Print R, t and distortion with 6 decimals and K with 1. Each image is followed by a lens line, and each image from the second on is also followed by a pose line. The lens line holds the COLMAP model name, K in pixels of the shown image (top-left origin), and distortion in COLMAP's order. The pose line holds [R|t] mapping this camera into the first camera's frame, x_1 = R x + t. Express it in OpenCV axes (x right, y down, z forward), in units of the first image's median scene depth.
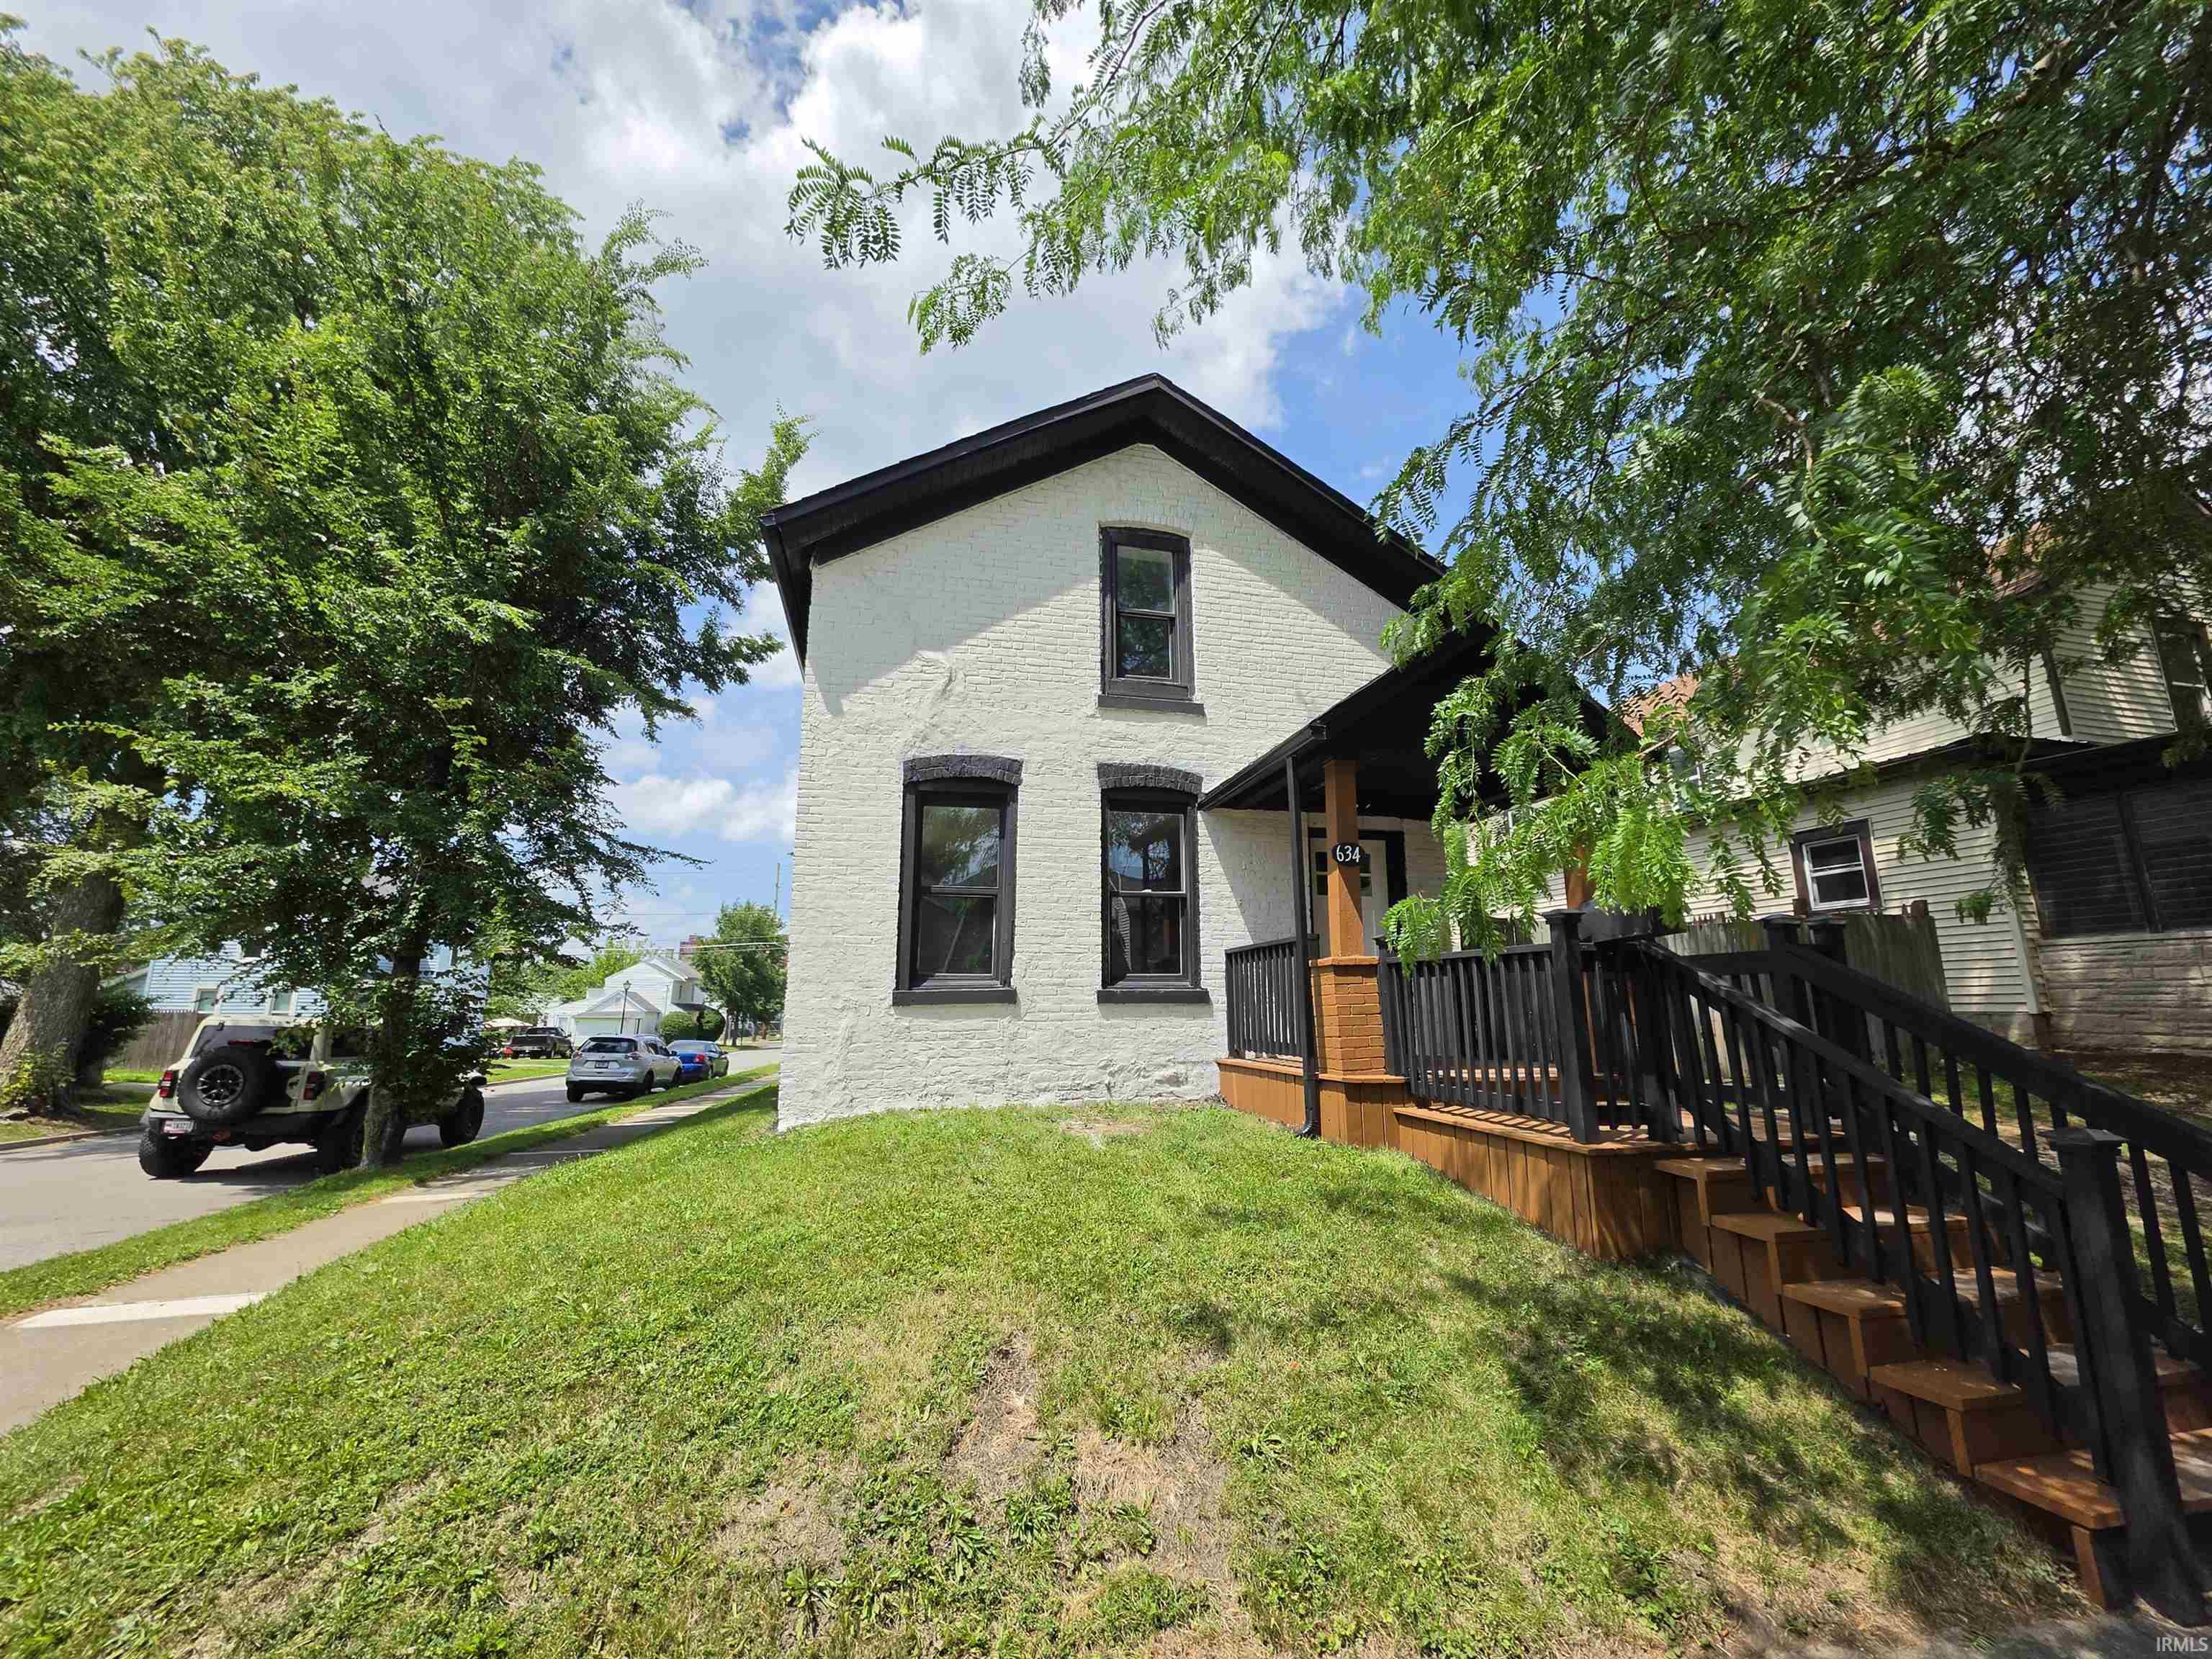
lens RADIAL K [[891.5, 0, 1100.5], [0, 891.5, 828.6], [0, 0, 1]] dist [-0.000925, -0.000091]
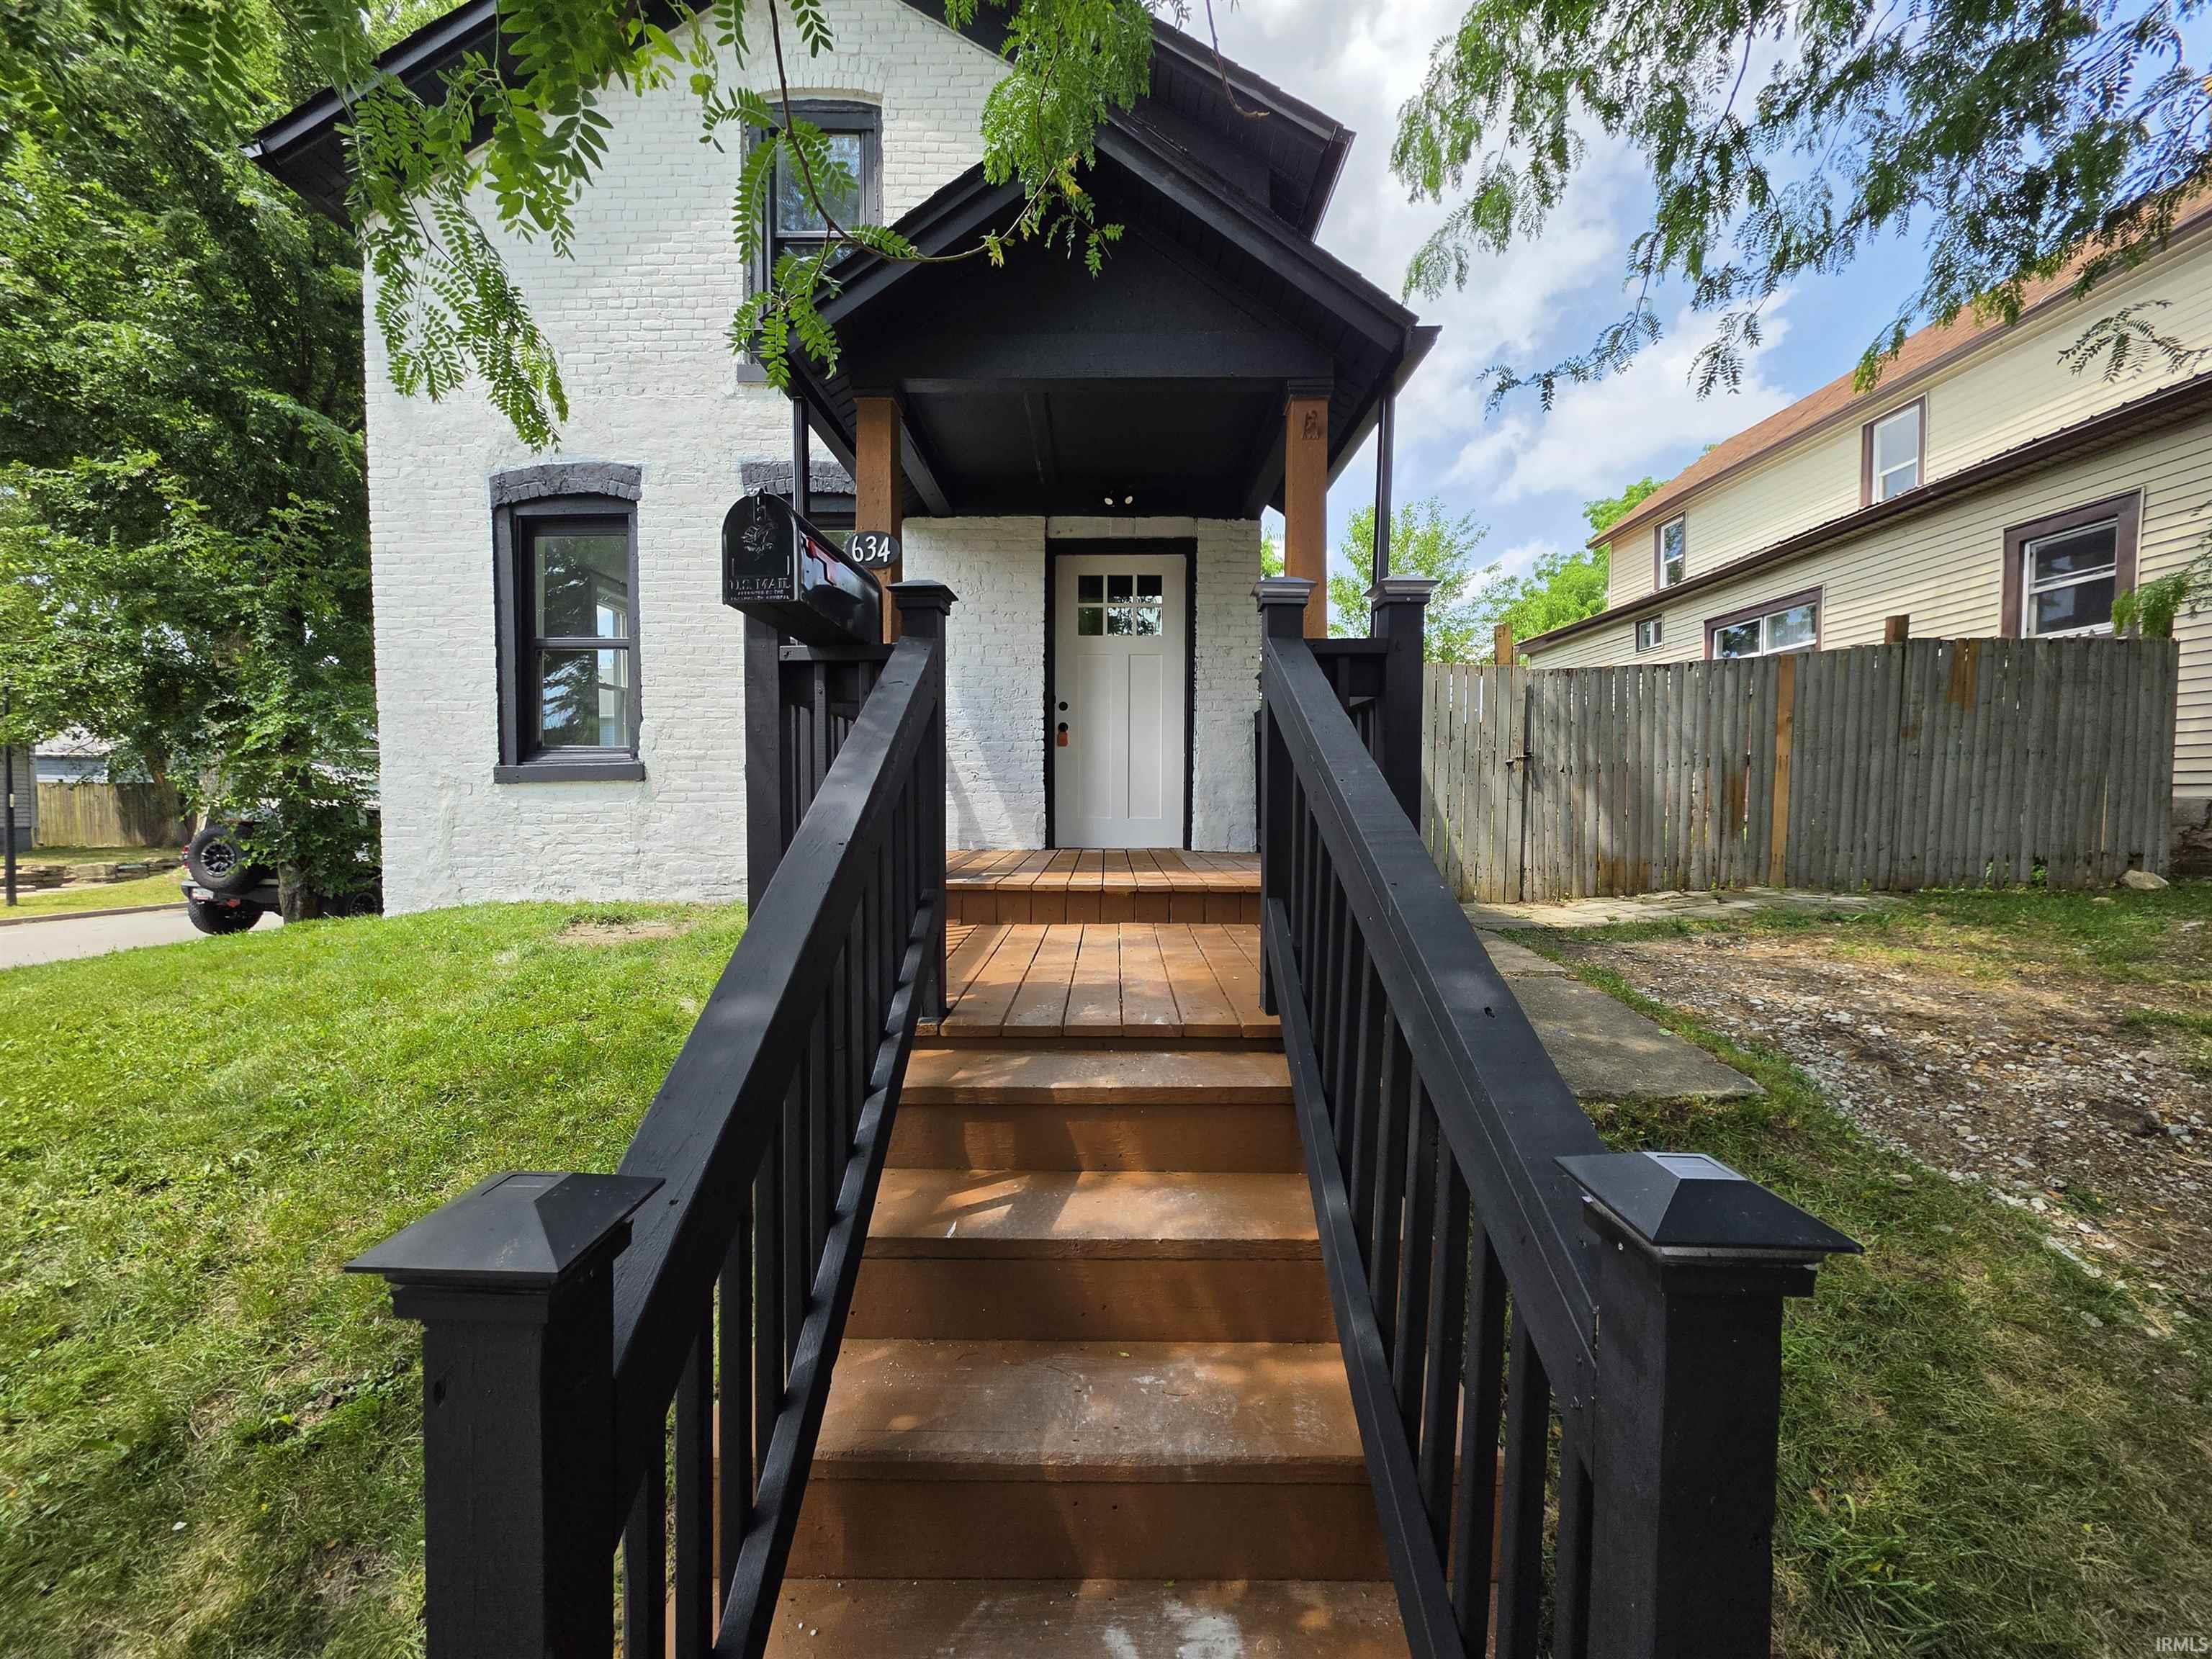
lens RADIAL K [[864.9, 0, 1091.6], [0, 864.9, 824.0], [0, 0, 1]] dist [-0.001323, -0.000244]
pose [[0.972032, 0.008817, -0.234683, 0.463352], [0.047011, 0.971765, 0.231221, 0.067795], [0.230096, -0.235787, 0.944172, 0.323015]]
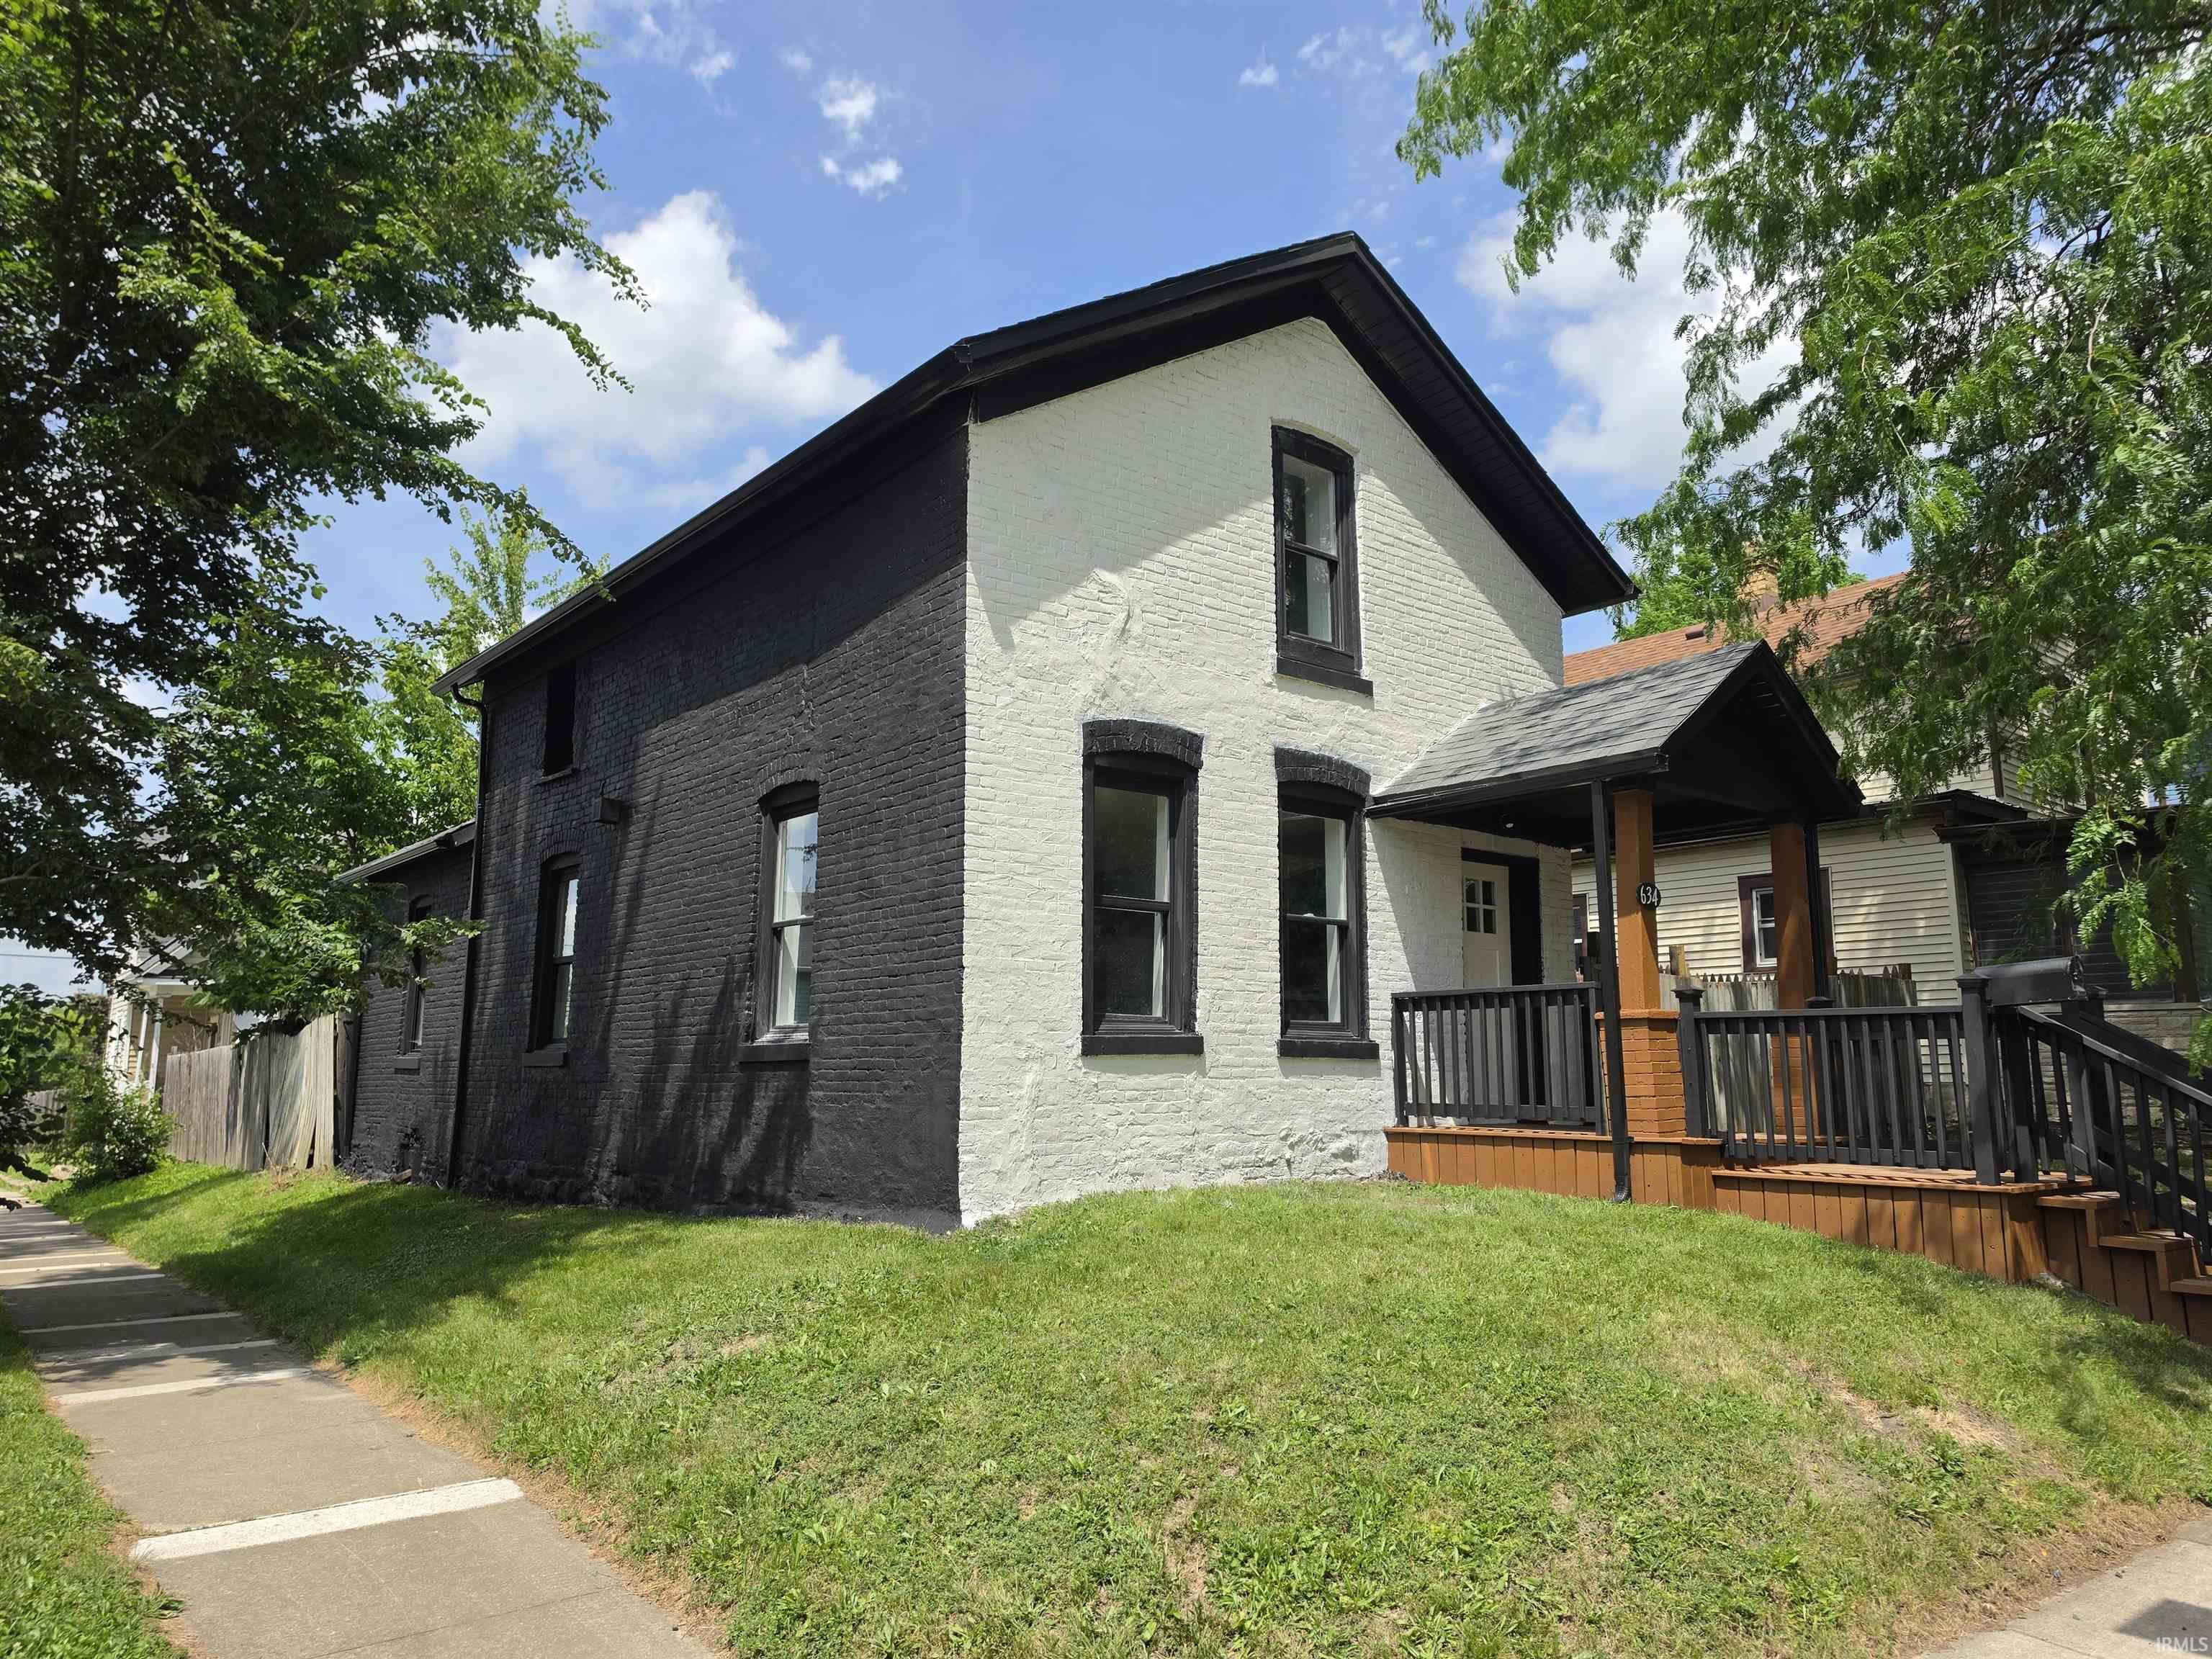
lens RADIAL K [[1565.5, 0, 1106.0], [0, 1565.5, 829.5], [0, 0, 1]] dist [0.148319, -0.201046]
pose [[0.892279, 0.076496, 0.444958, -0.746933], [-0.093809, 0.995445, 0.016982, -0.012166], [-0.441632, -0.056894, 0.895391, -0.157166]]
